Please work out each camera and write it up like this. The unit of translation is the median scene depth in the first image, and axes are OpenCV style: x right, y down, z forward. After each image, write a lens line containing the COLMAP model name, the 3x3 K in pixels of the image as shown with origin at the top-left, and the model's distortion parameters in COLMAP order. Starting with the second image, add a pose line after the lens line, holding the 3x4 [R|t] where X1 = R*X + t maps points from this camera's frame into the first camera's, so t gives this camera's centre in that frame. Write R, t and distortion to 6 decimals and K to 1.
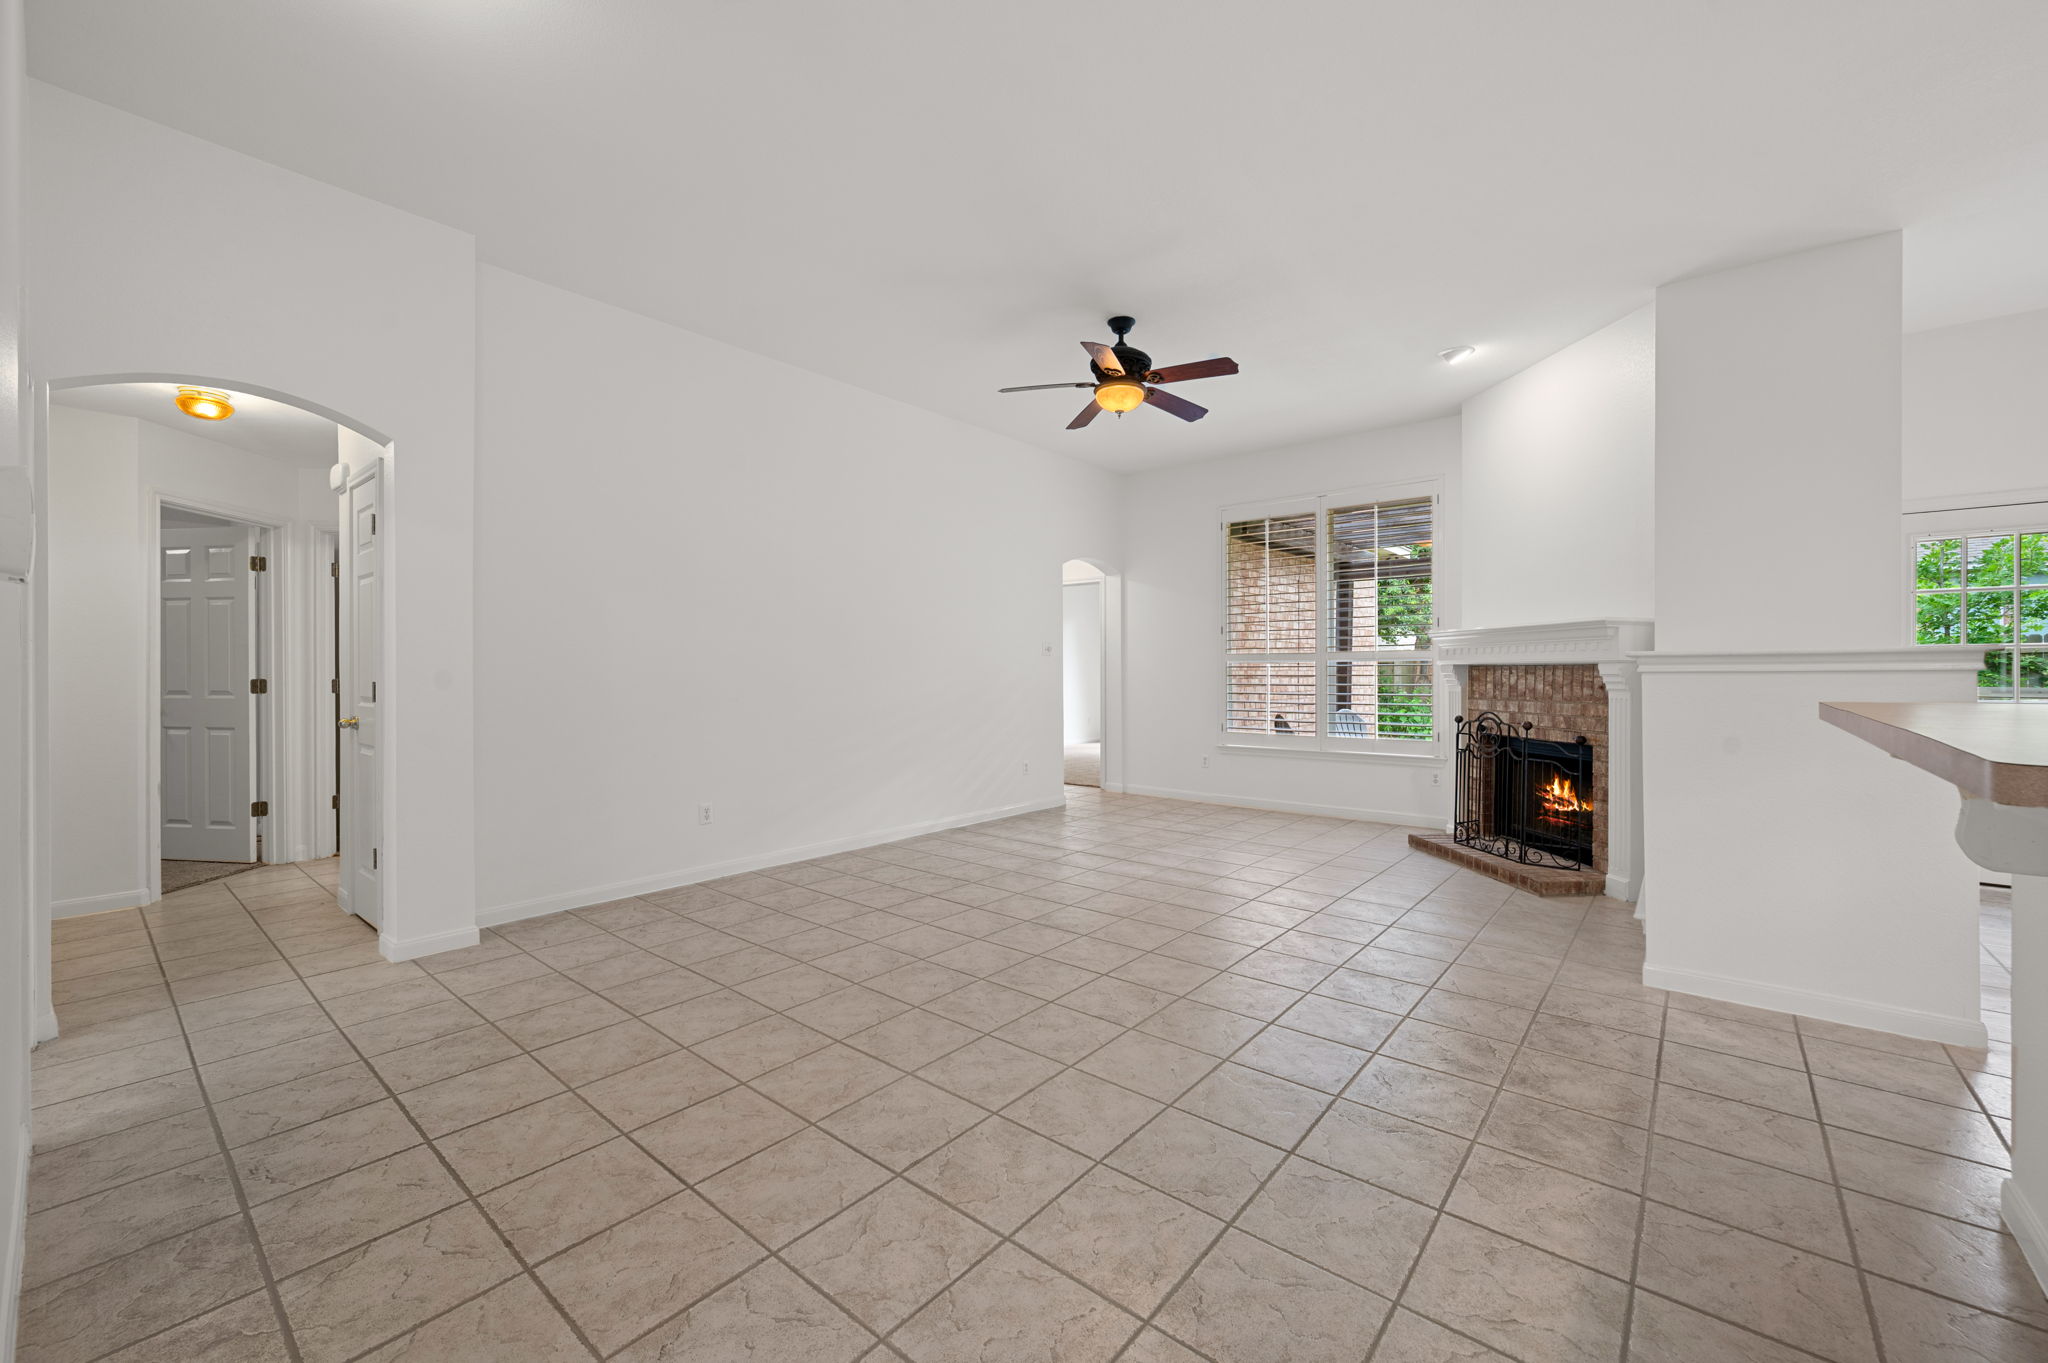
lens RADIAL K [[809.2, 0, 1026.7], [0, 809.2, 673.7], [0, 0, 1]] dist [-0.000931, -0.000074]
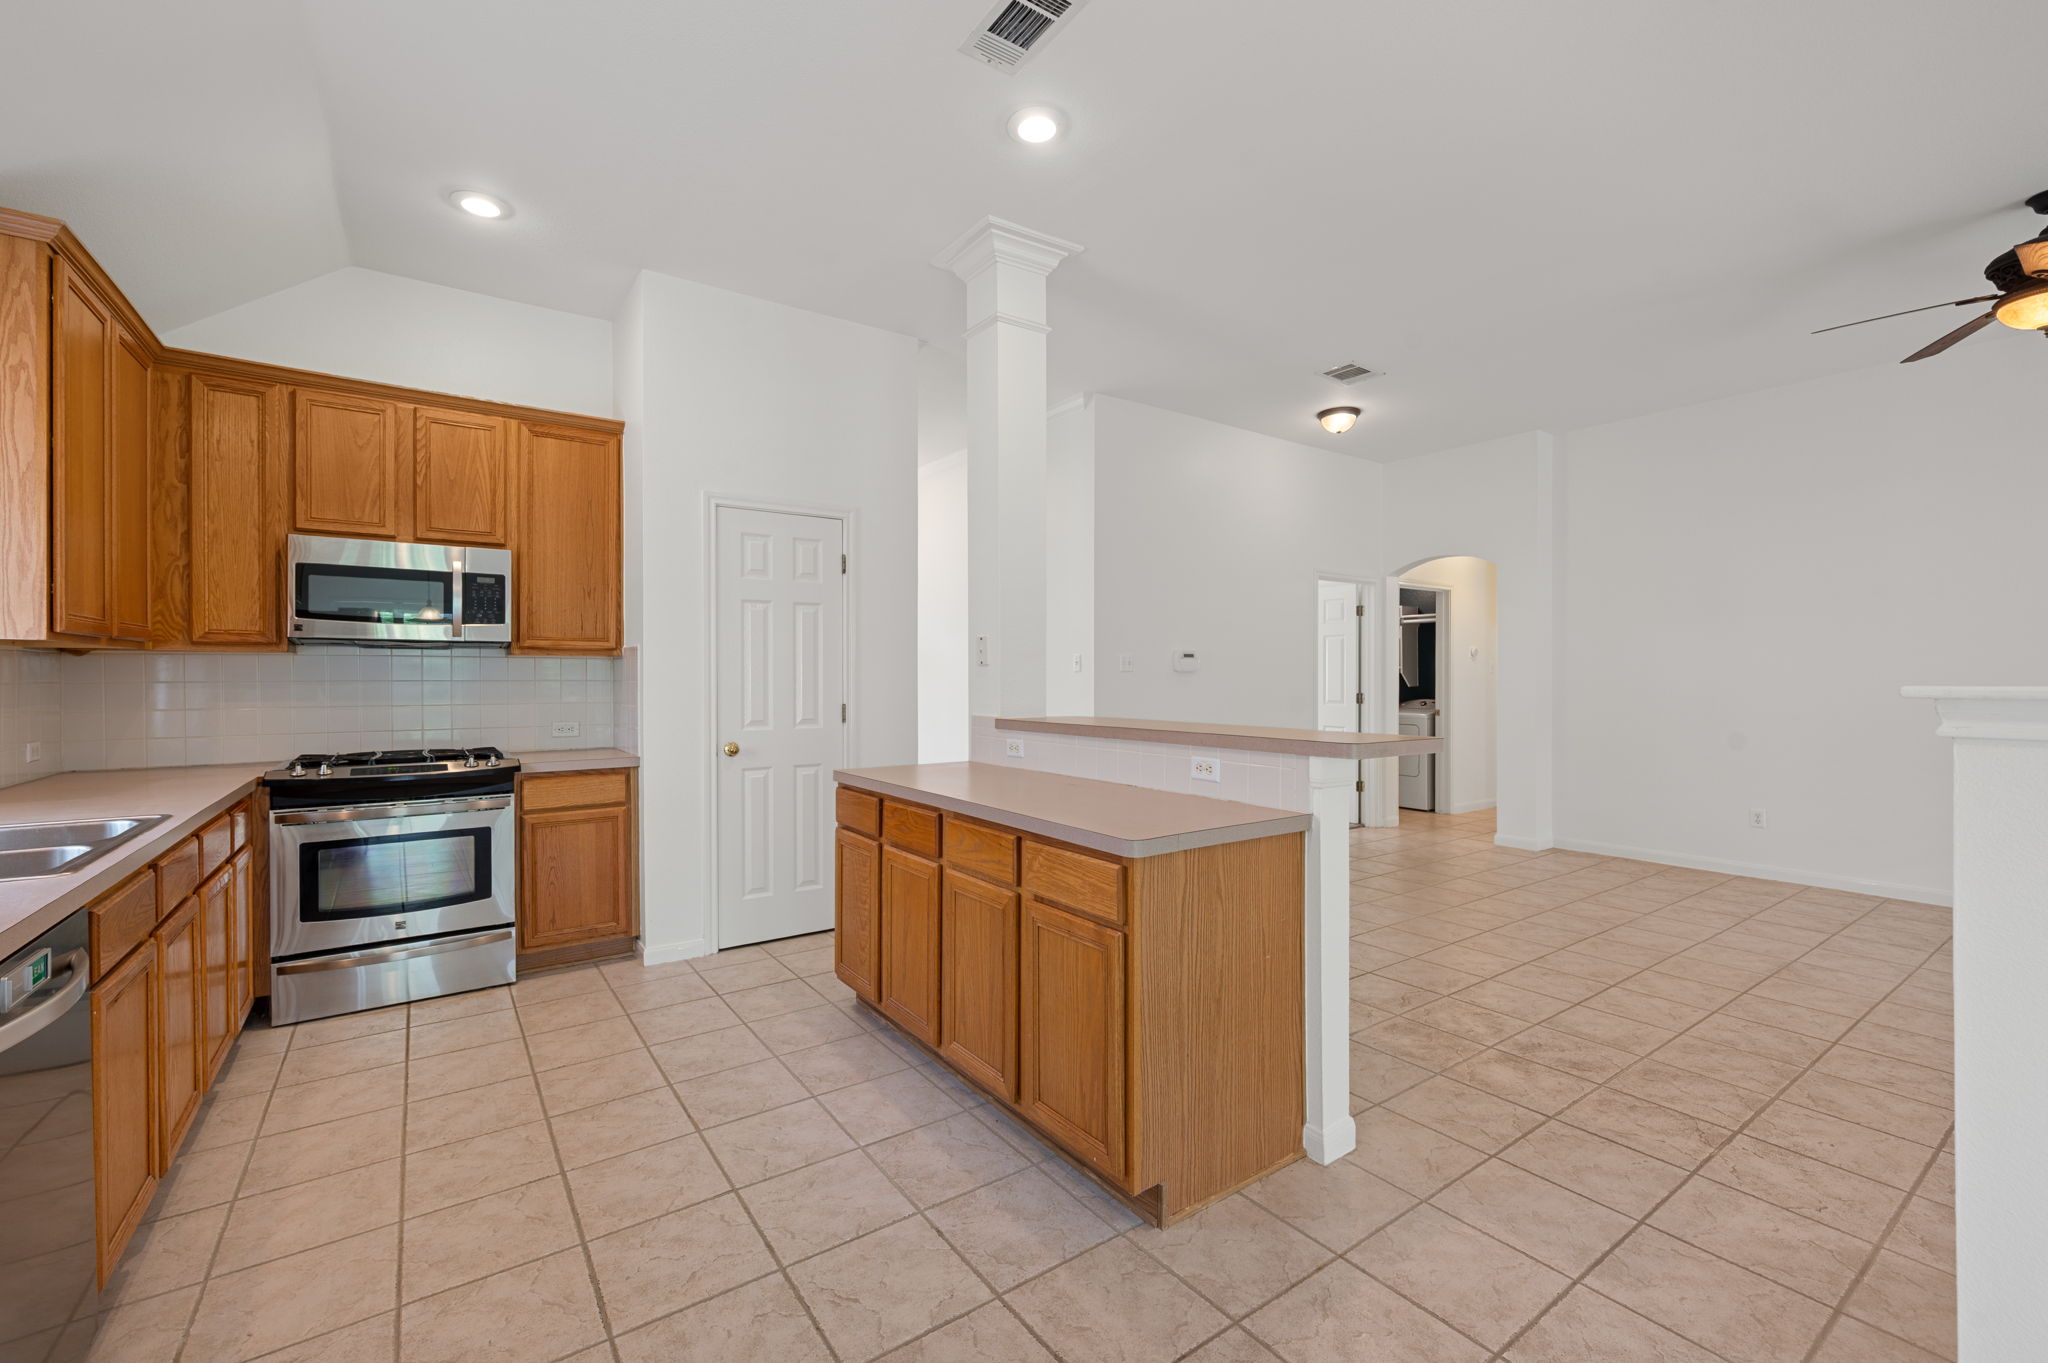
lens RADIAL K [[860.4, 0, 1024.0], [0, 860.4, 681.5], [0, 0, 1]] dist [0.000410, -0.000251]
pose [[-0.252350, 0.007240, -0.967609, 1.184066], [-0.002498, 0.999964, 0.008133, -0.025987], [0.967633, 0.004470, -0.252323, 0.381300]]
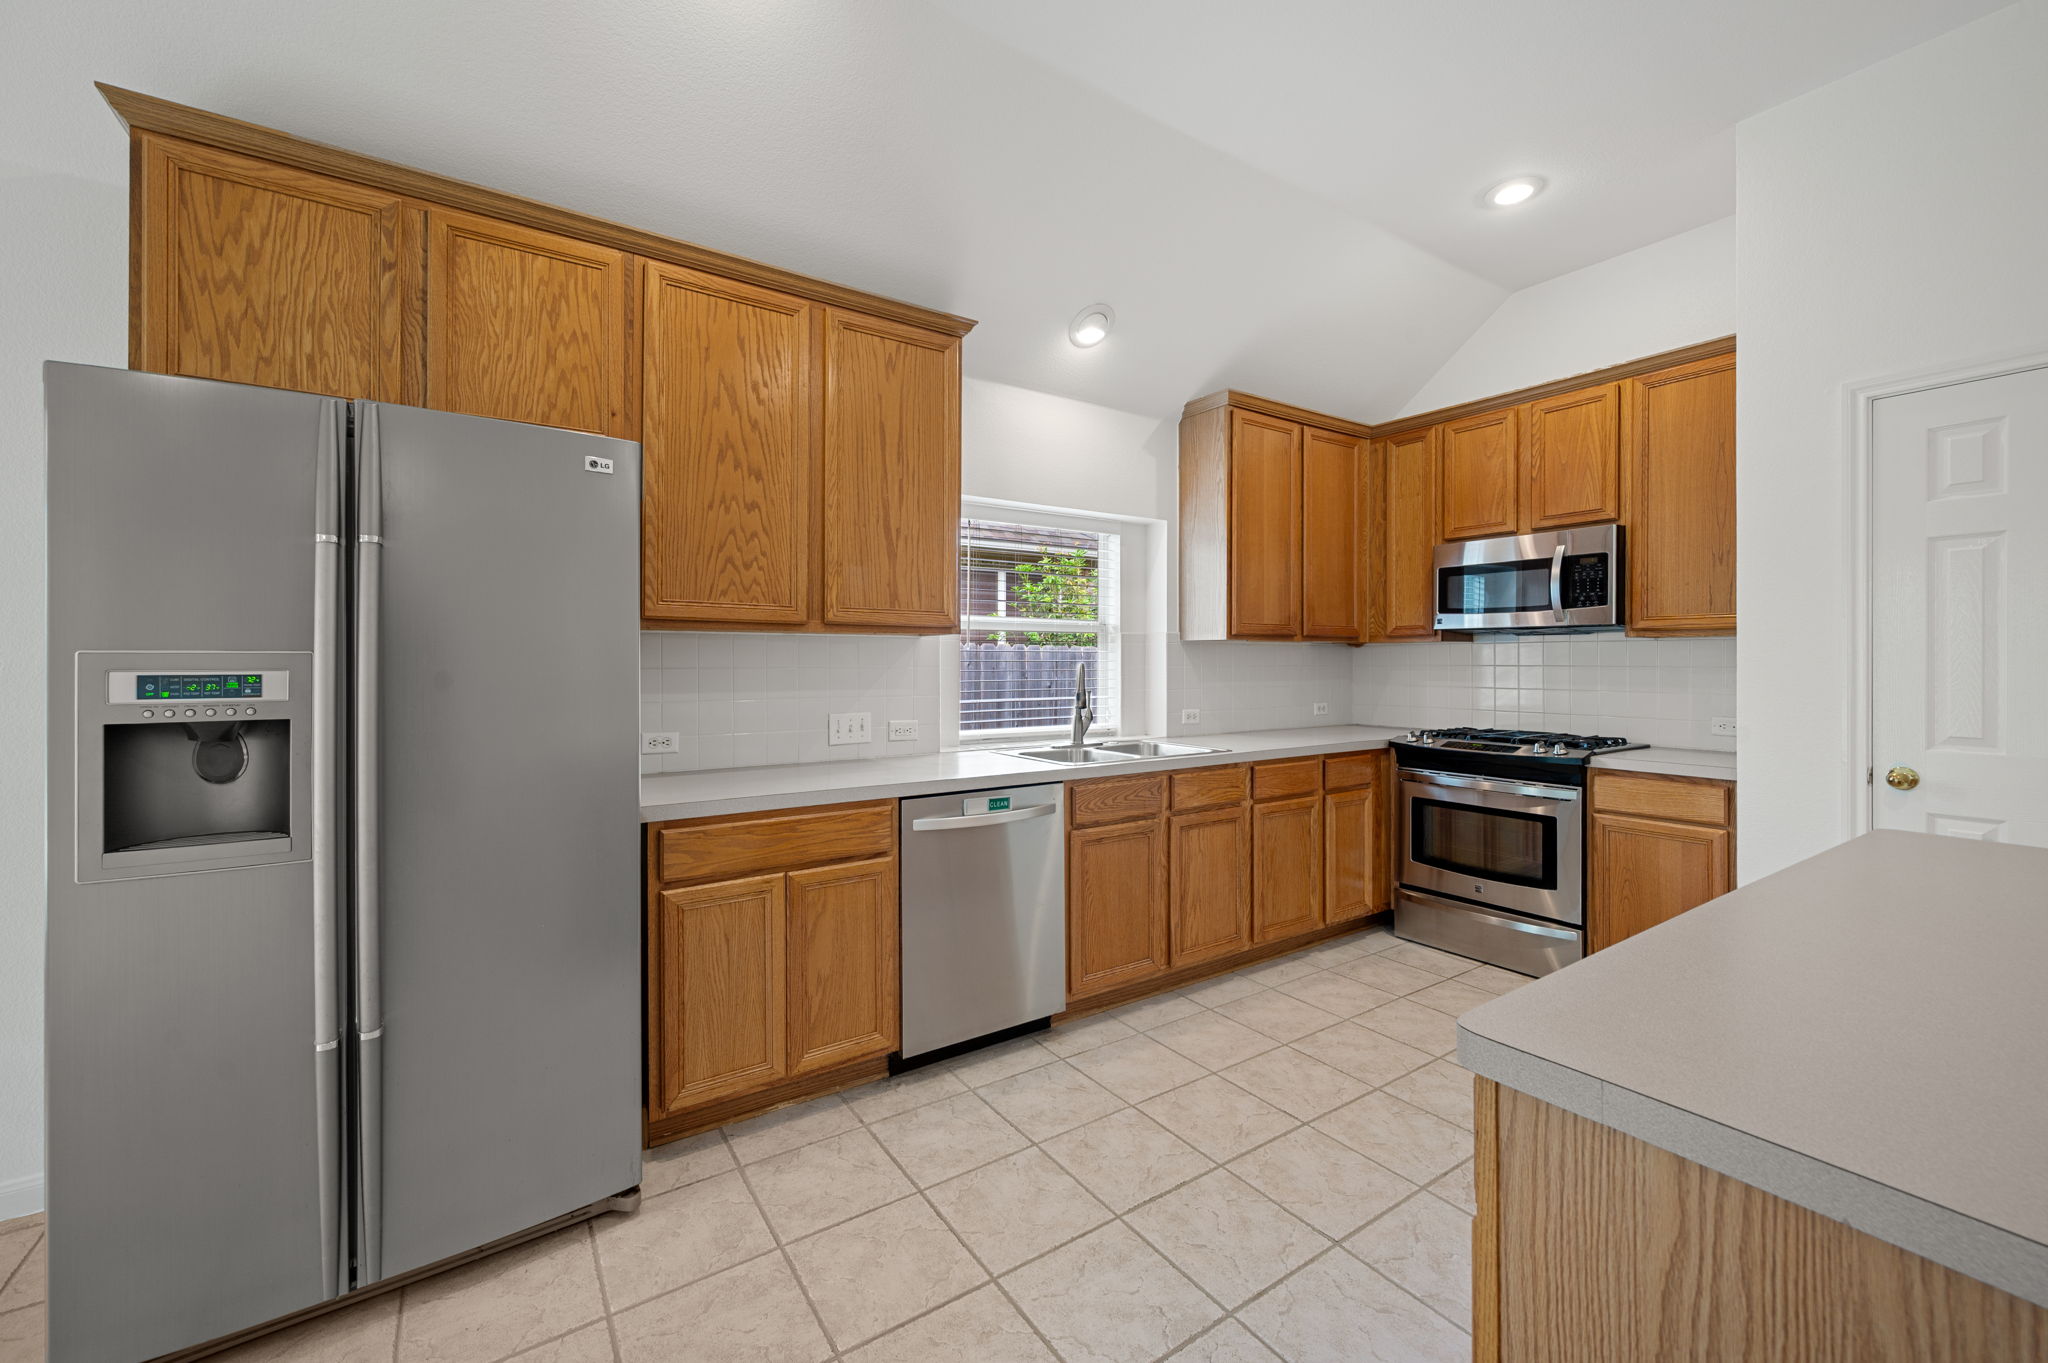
lens RADIAL K [[814.8, 0, 1022.3], [0, 814.8, 664.2], [0, 0, 1]] dist [-0.000955, -0.000103]
pose [[-0.960961, -0.001062, 0.276682, 0.746053], [0.001173, 0.999968, 0.007910, -0.027302], [-0.276682, 0.007925, -0.960929, 0.553750]]
